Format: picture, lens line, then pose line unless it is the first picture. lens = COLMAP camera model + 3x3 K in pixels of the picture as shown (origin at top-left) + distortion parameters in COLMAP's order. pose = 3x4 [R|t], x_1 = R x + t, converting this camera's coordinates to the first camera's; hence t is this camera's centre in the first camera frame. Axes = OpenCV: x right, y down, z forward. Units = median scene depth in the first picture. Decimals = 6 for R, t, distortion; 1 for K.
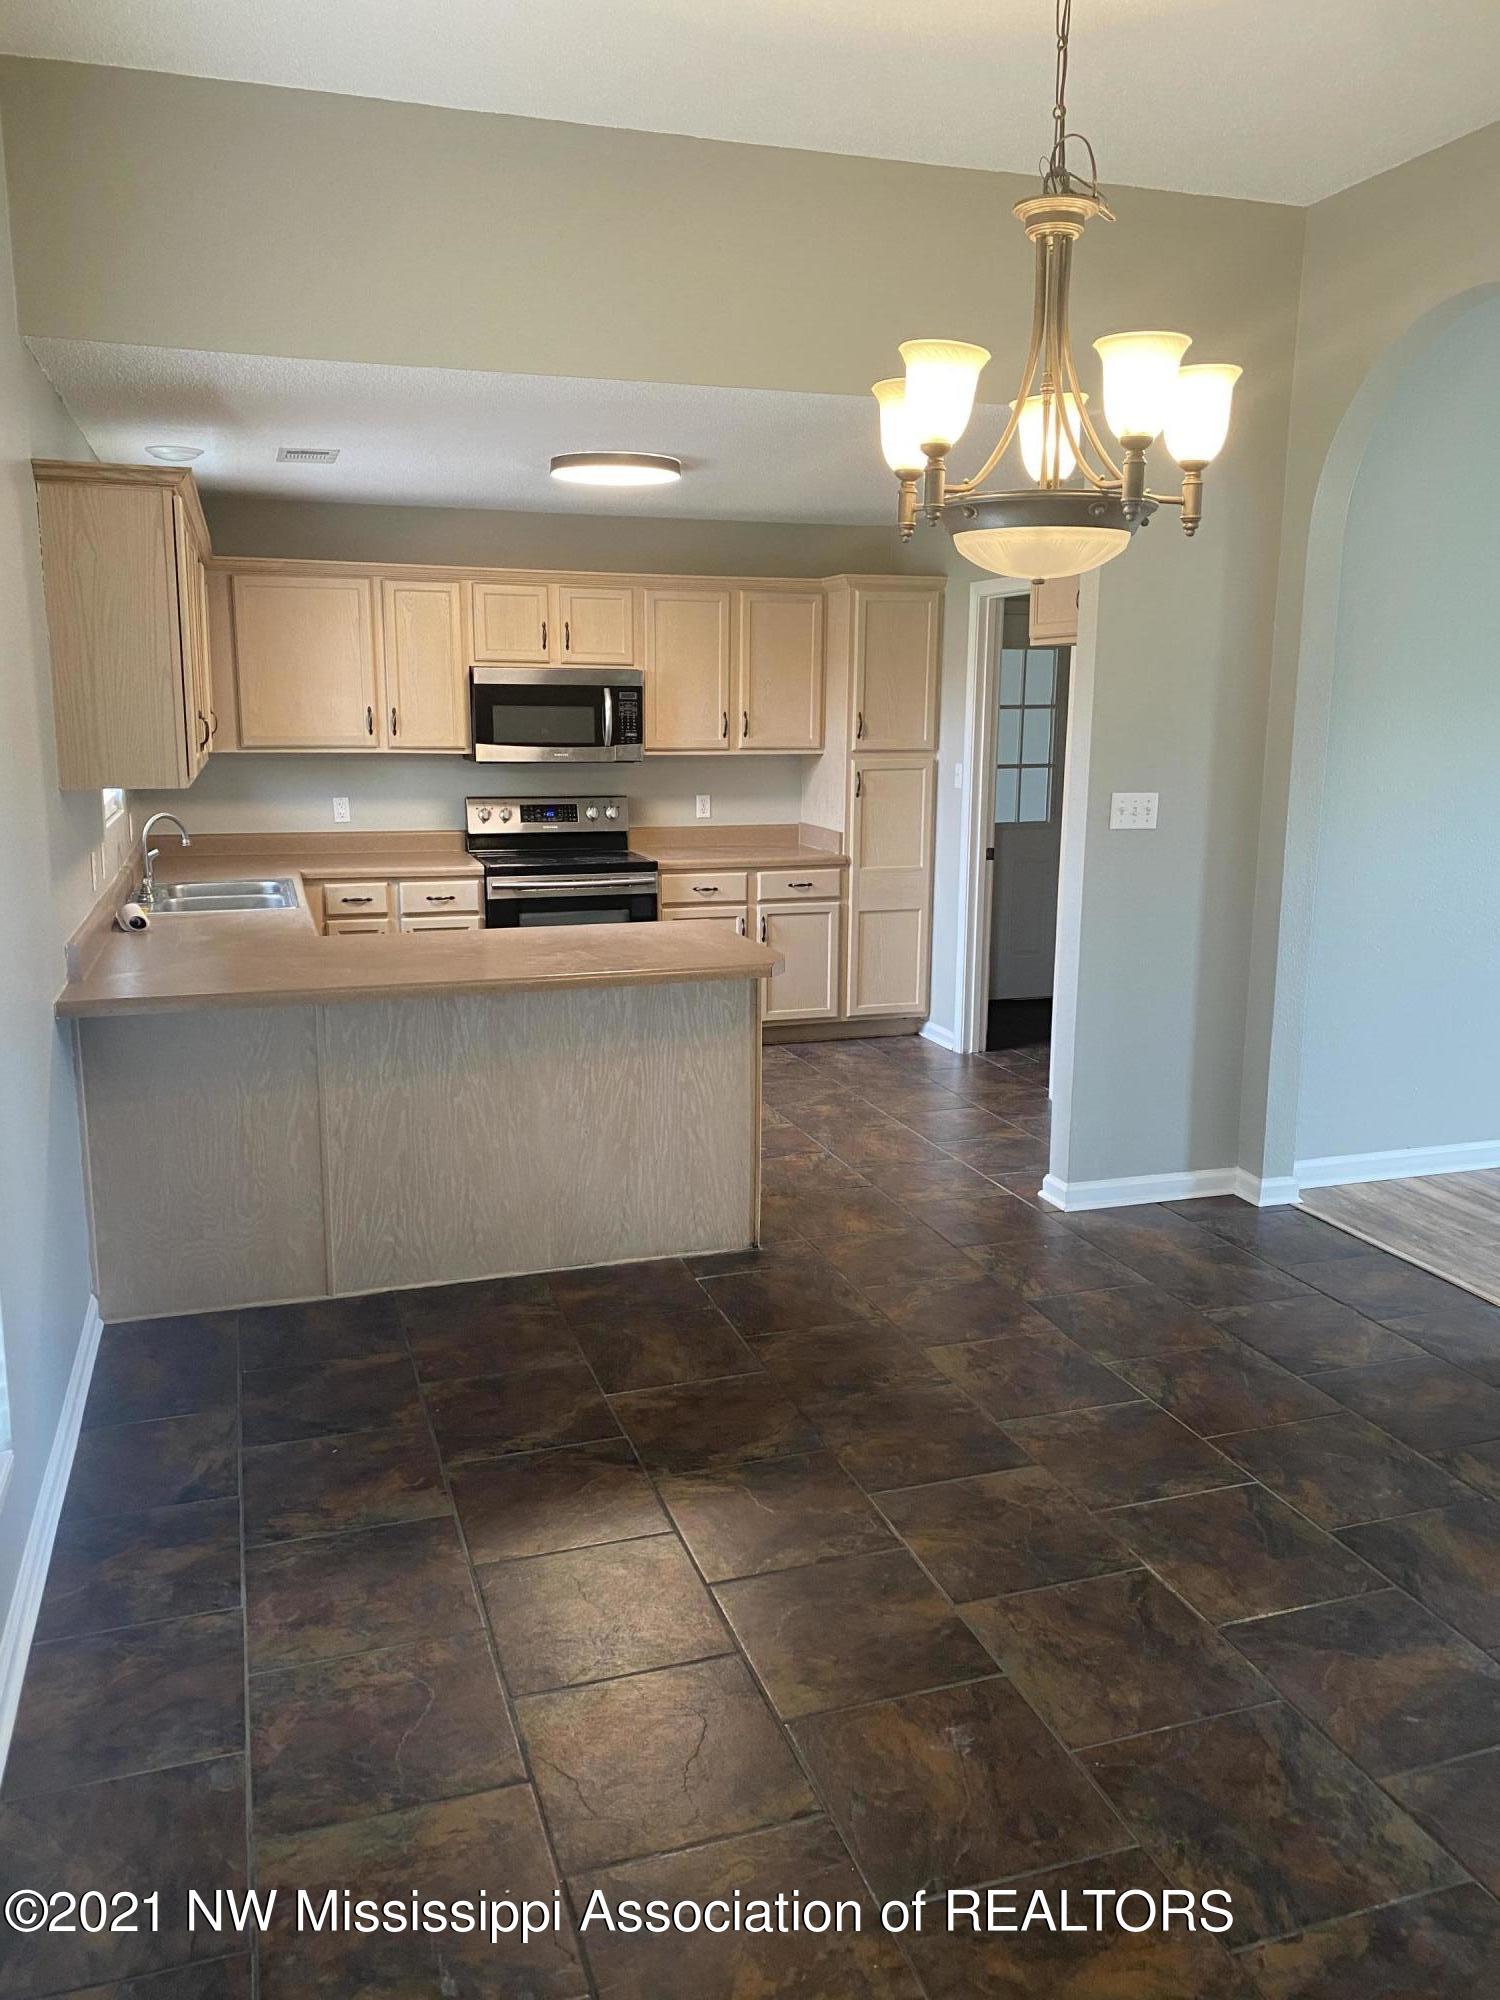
lens RADIAL K [[1519.0, 0, 749.0], [0, 1519.0, 992.3], [0, 0, 1]] dist [0.023882, -0.043724]
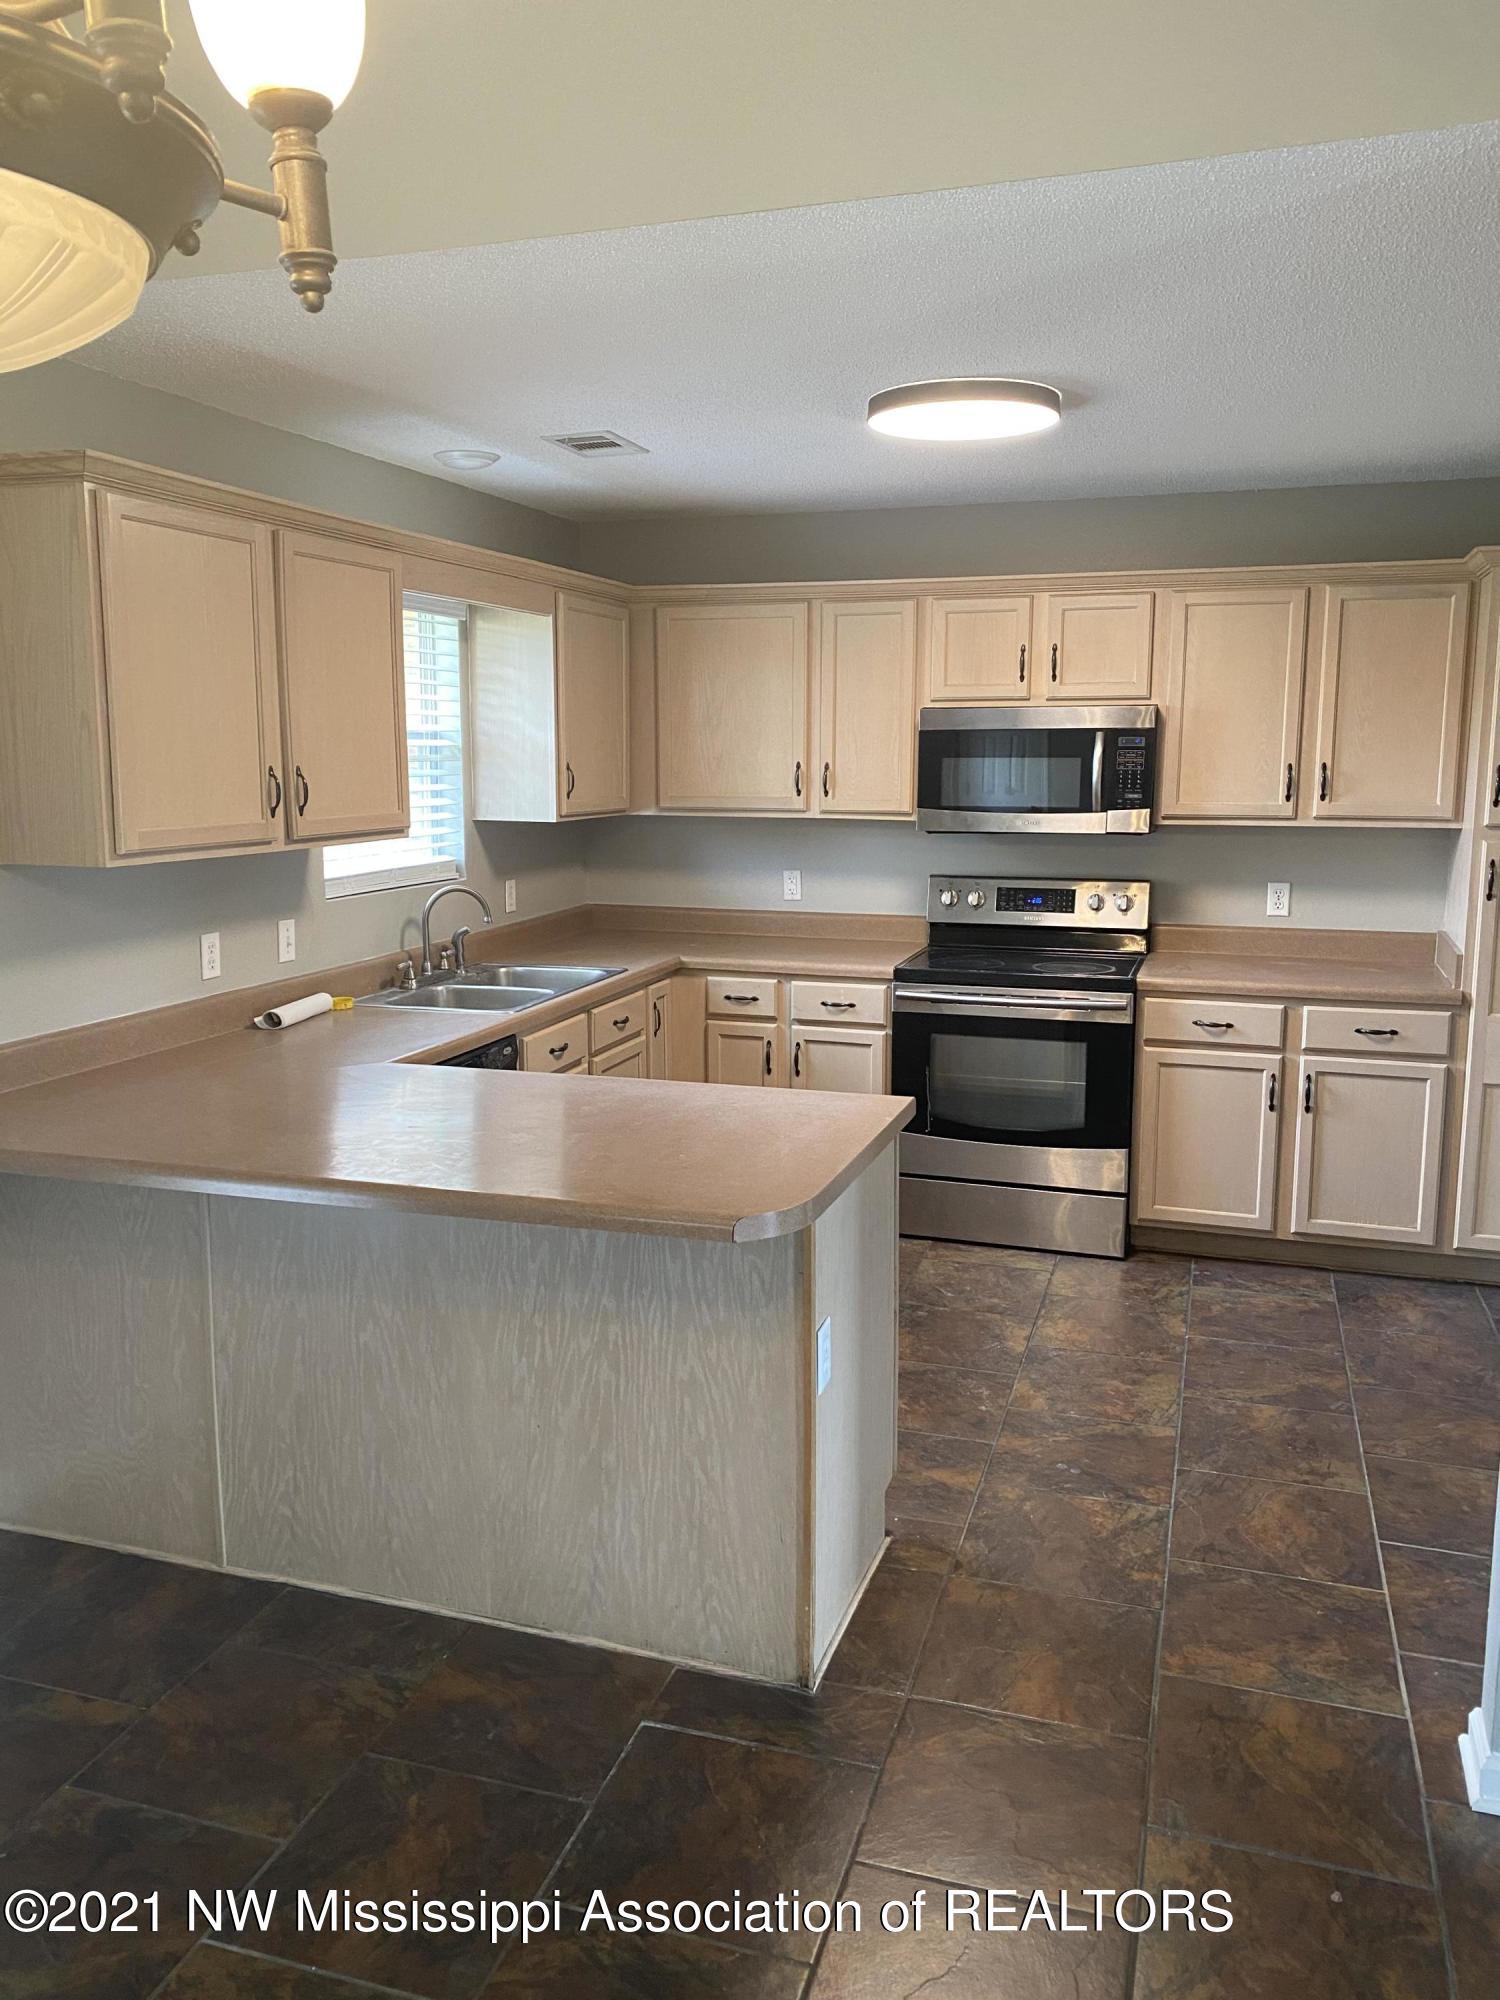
lens RADIAL K [[1519.0, 0, 741.8], [0, 1519.0, 954.0], [0, 0, 1]] dist [0.023882, -0.043724]
pose [[0.796803, 0.072116, -0.599921, 0.223596], [-0.104797, 0.994299, -0.019666, -0.068415], [0.595082, 0.078540, 0.799818, 0.356362]]
